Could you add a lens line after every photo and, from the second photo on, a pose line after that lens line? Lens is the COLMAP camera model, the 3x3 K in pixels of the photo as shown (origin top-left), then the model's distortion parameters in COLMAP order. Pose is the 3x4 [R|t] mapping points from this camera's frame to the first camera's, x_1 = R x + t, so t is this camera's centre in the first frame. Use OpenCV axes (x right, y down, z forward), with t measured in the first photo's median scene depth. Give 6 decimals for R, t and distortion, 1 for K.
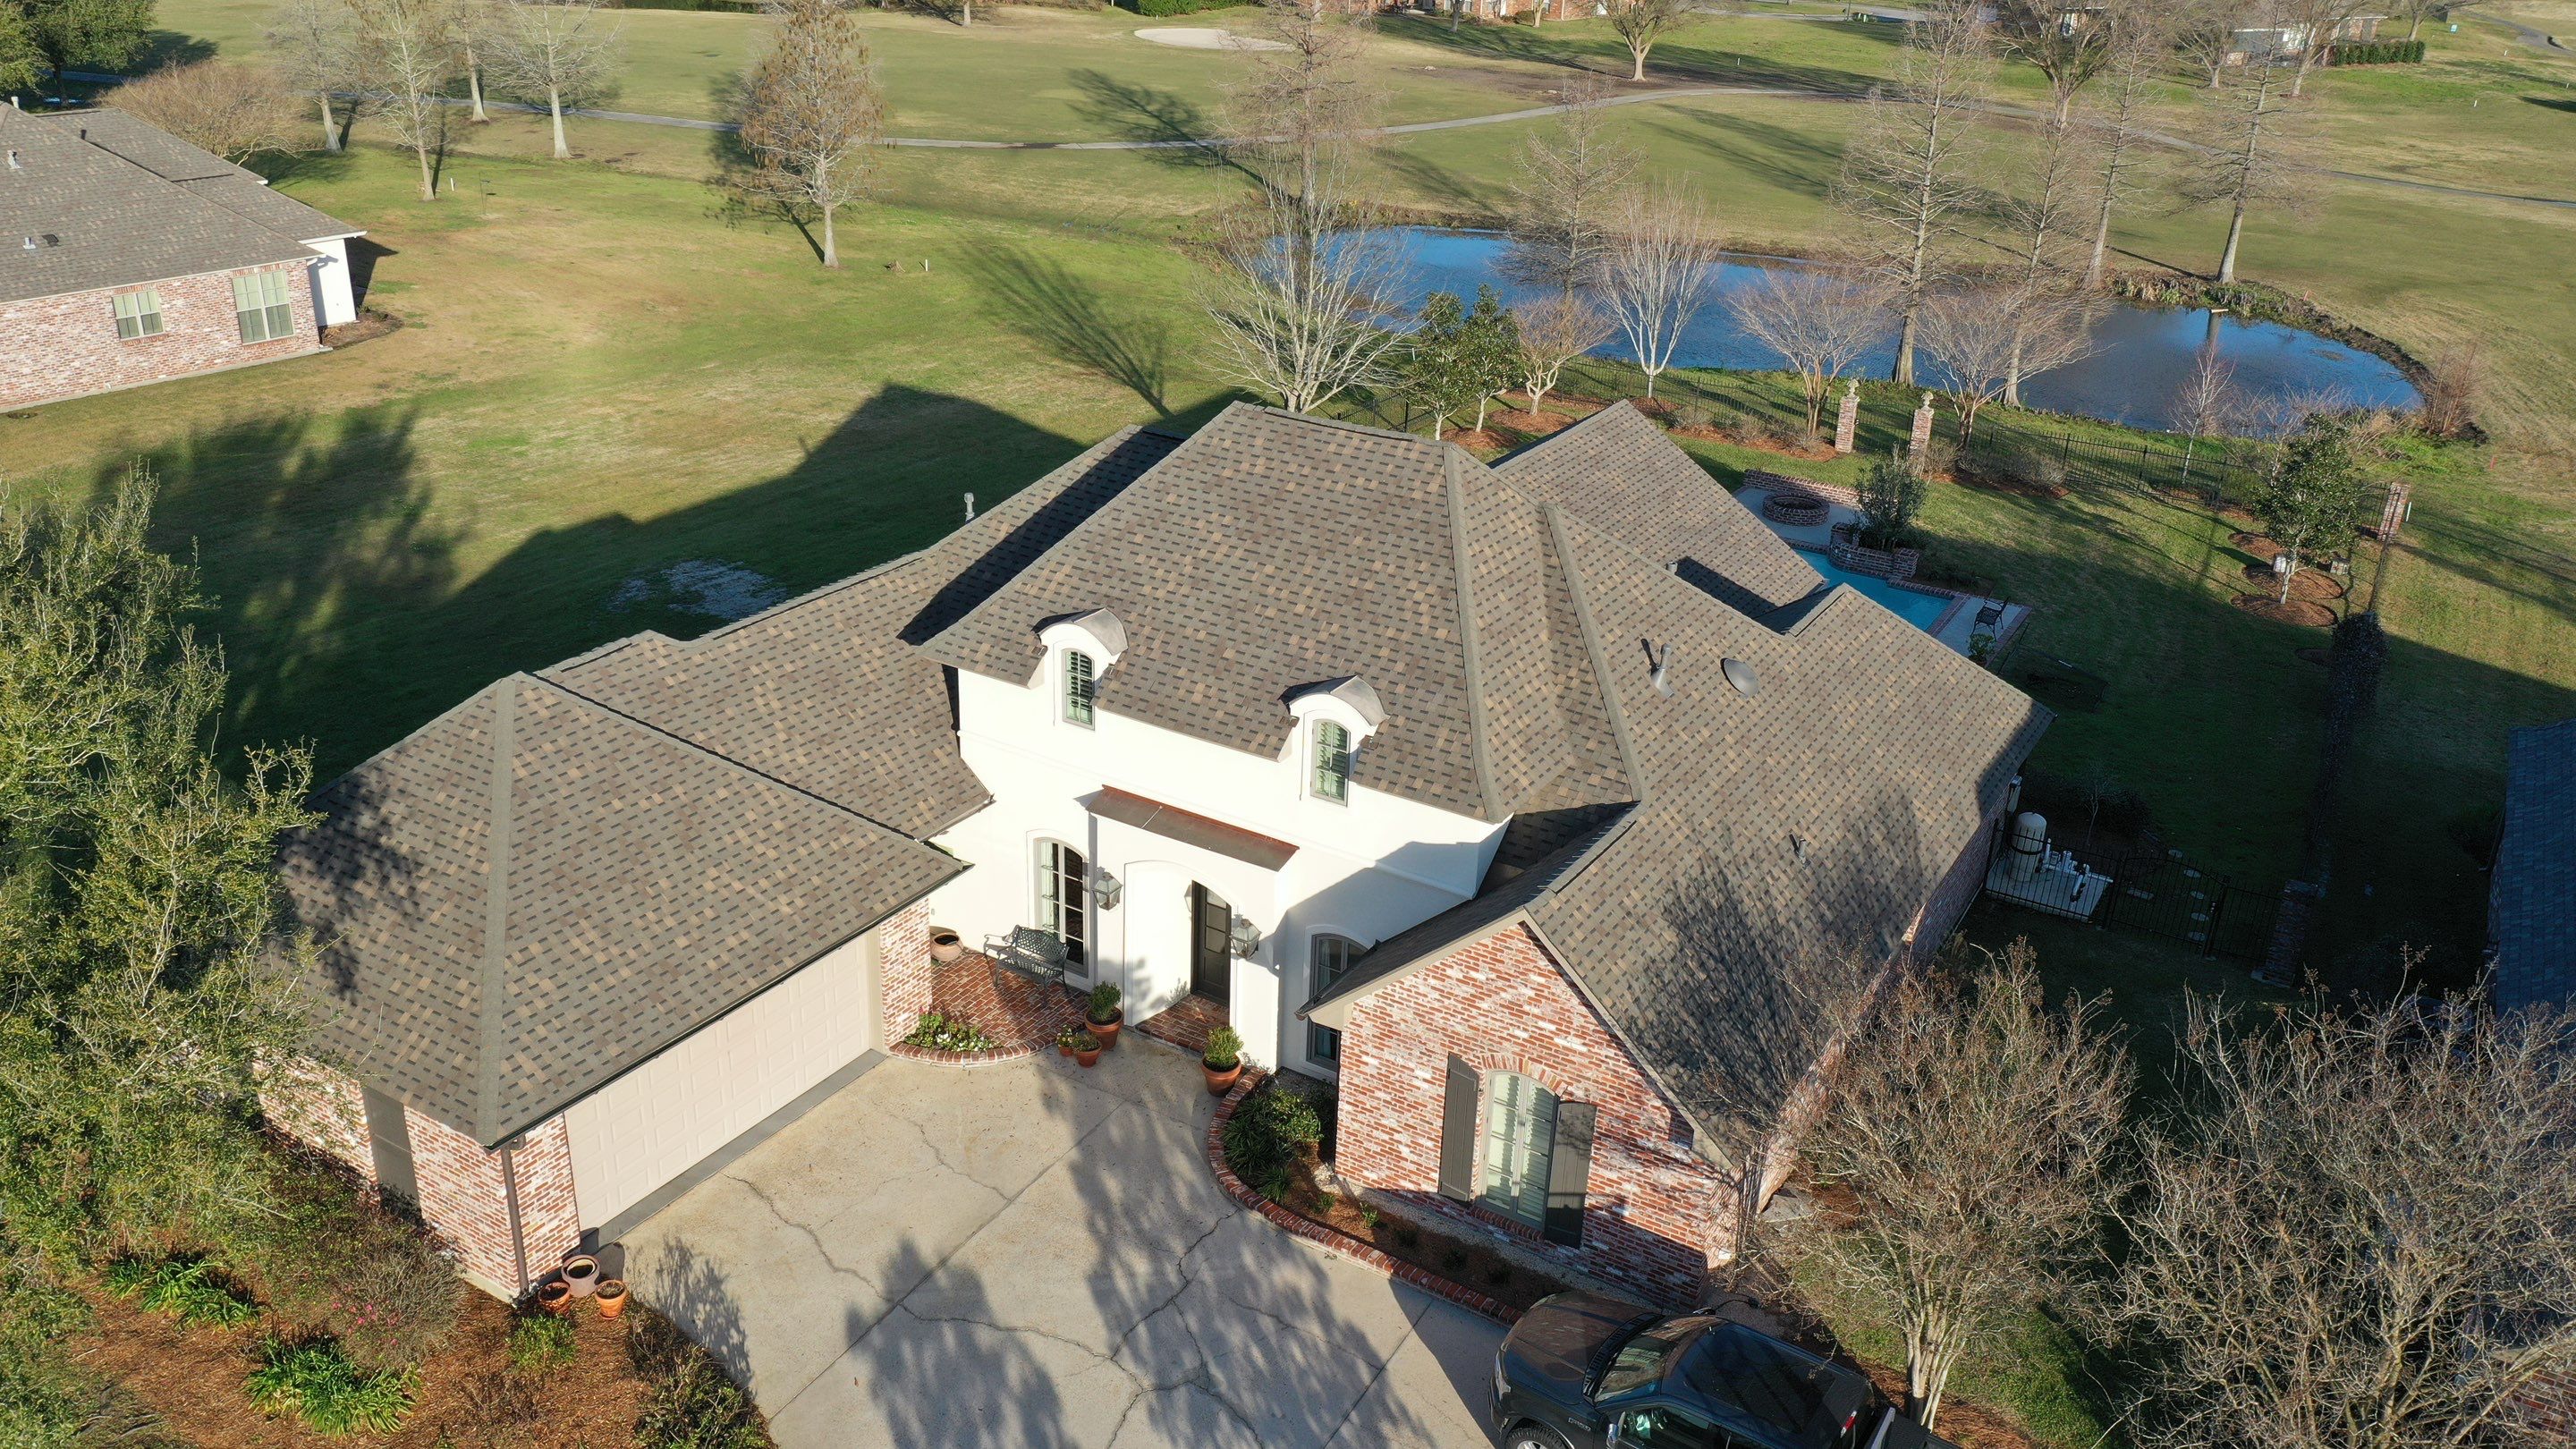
lens RADIAL K [[2021.6, 0, 1273.1], [0, 2021.6, 725.1], [0, 0, 1]] dist [0.011409, -0.008163]
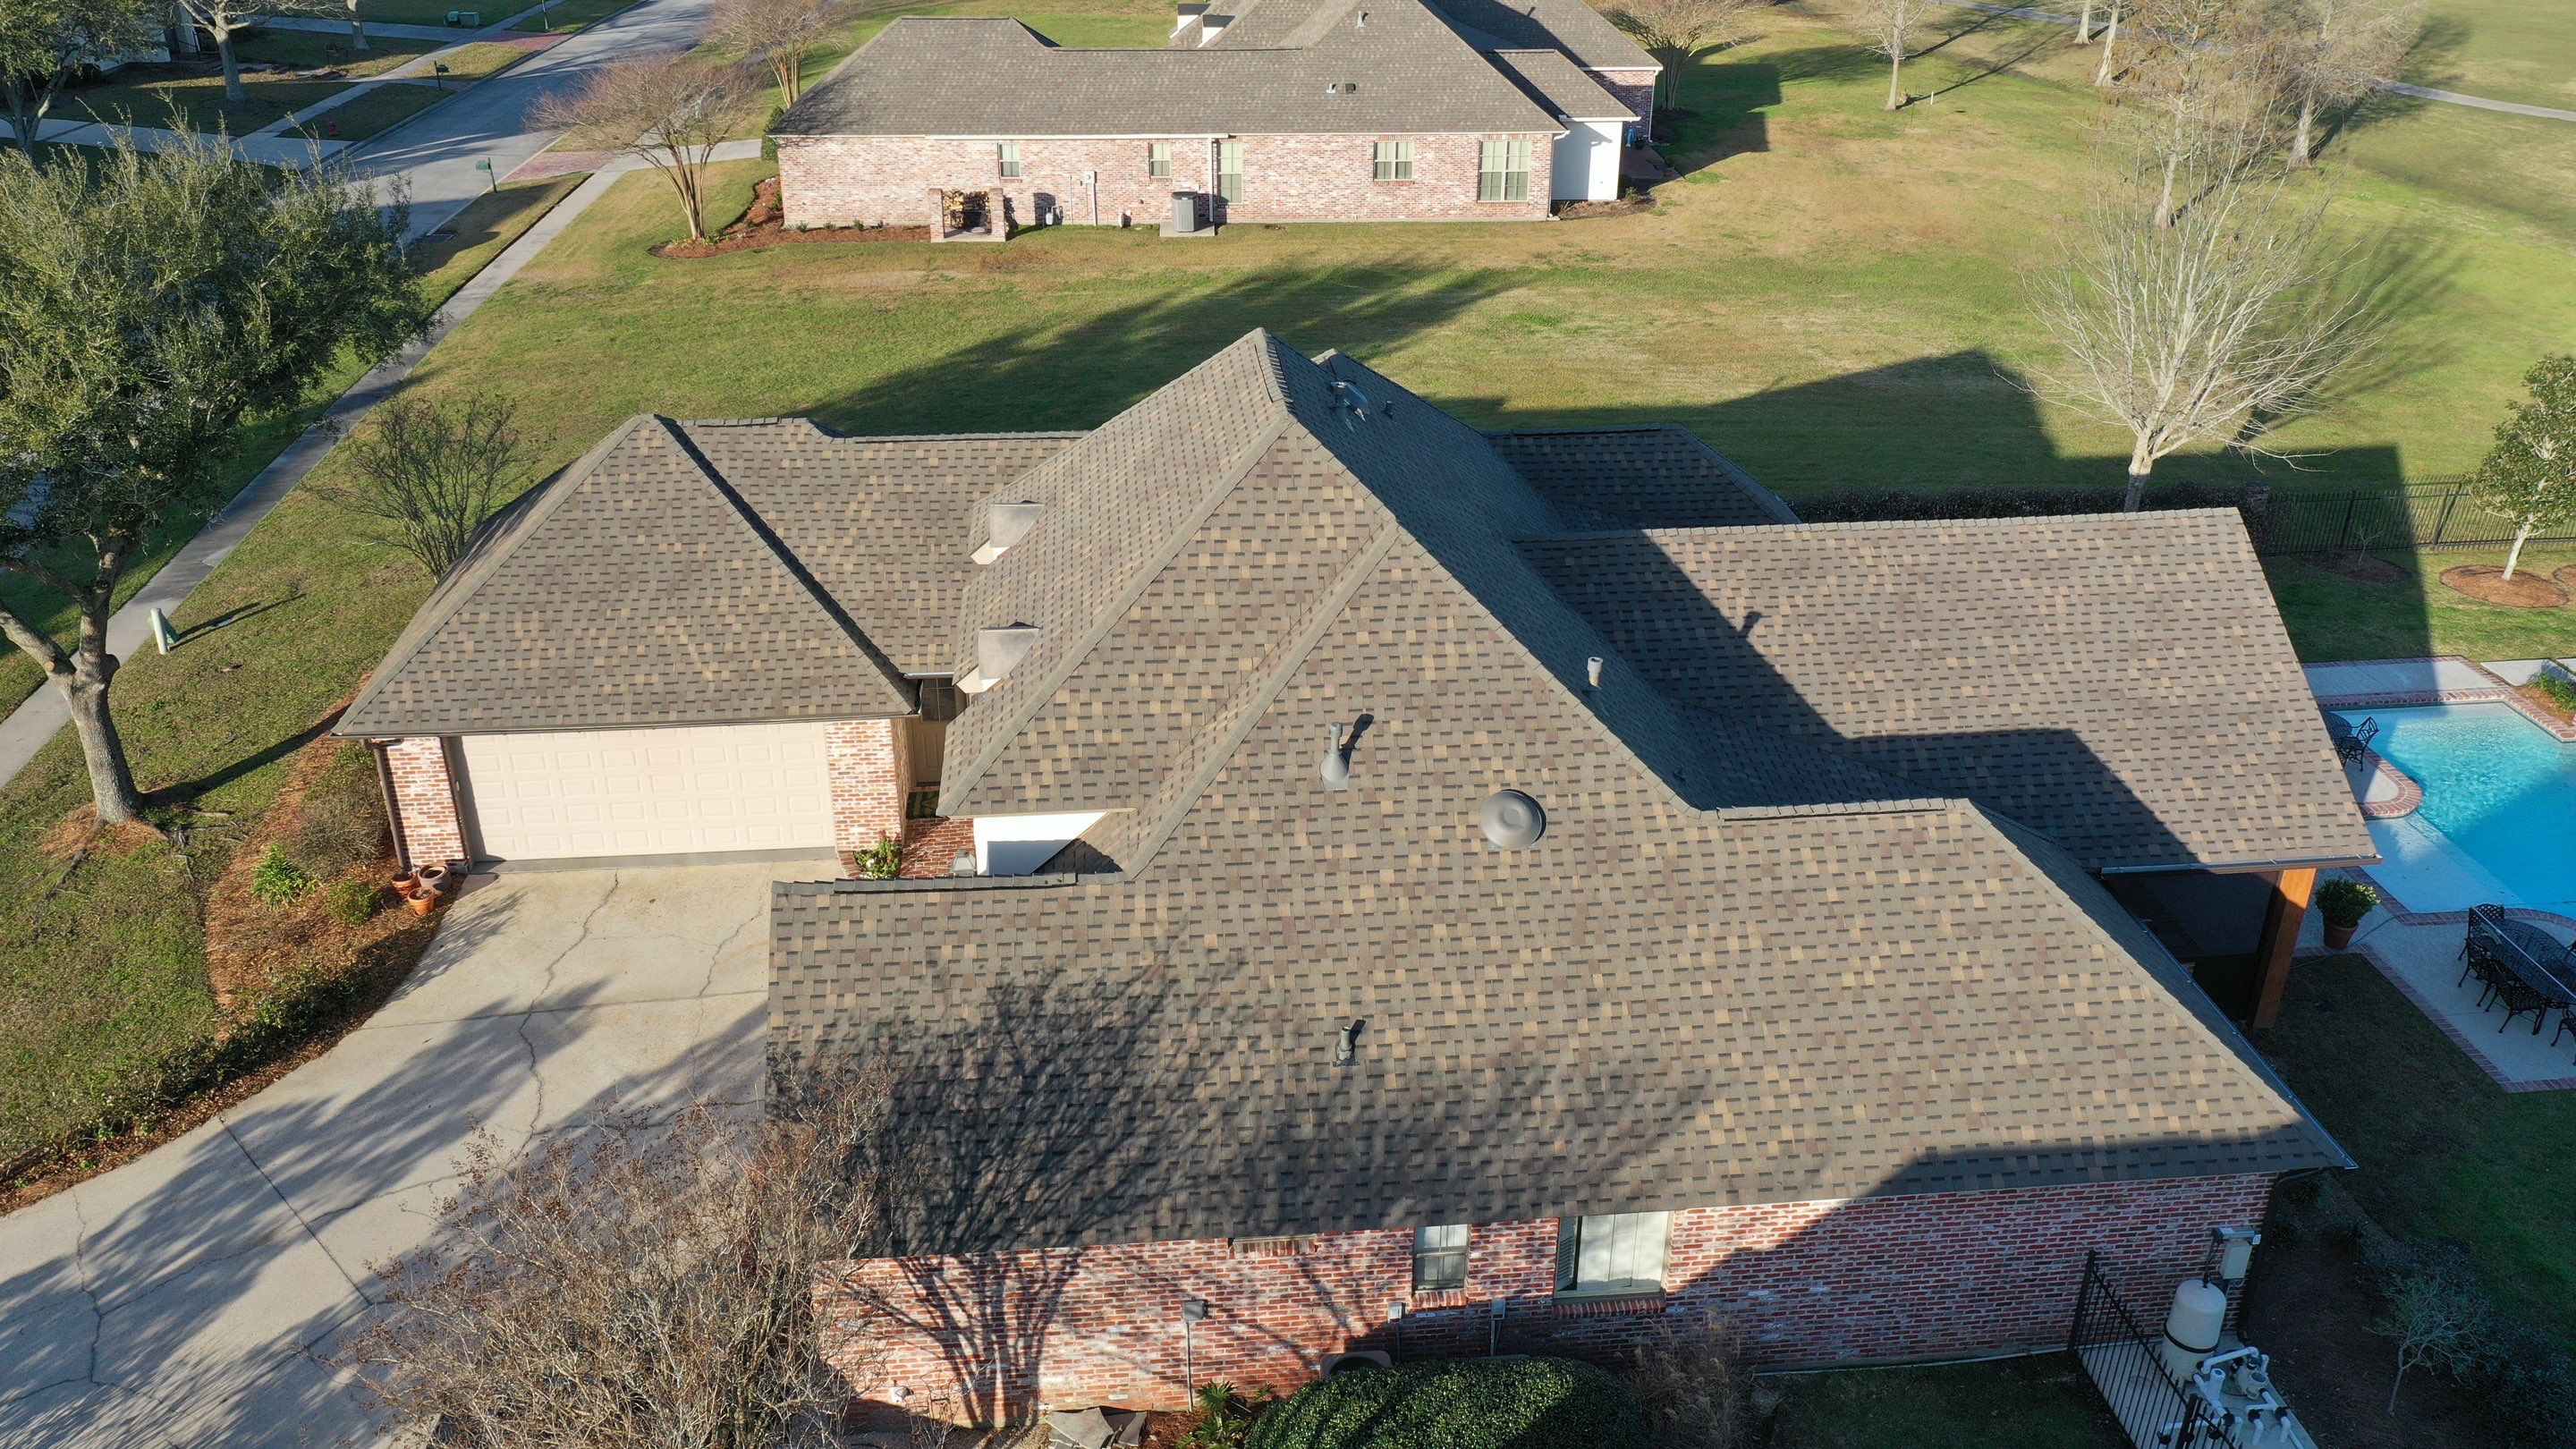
lens RADIAL K [[2021.6, 0, 1287.1], [0, 2021.6, 723.9], [0, 0, 1]] dist [0.011409, -0.008163]
pose [[0.603367, 0.327334, -0.727187, 0.361953], [-0.306865, 0.936961, 0.167147, -0.078741], [0.736059, 0.122297, 0.665778, 0.236224]]
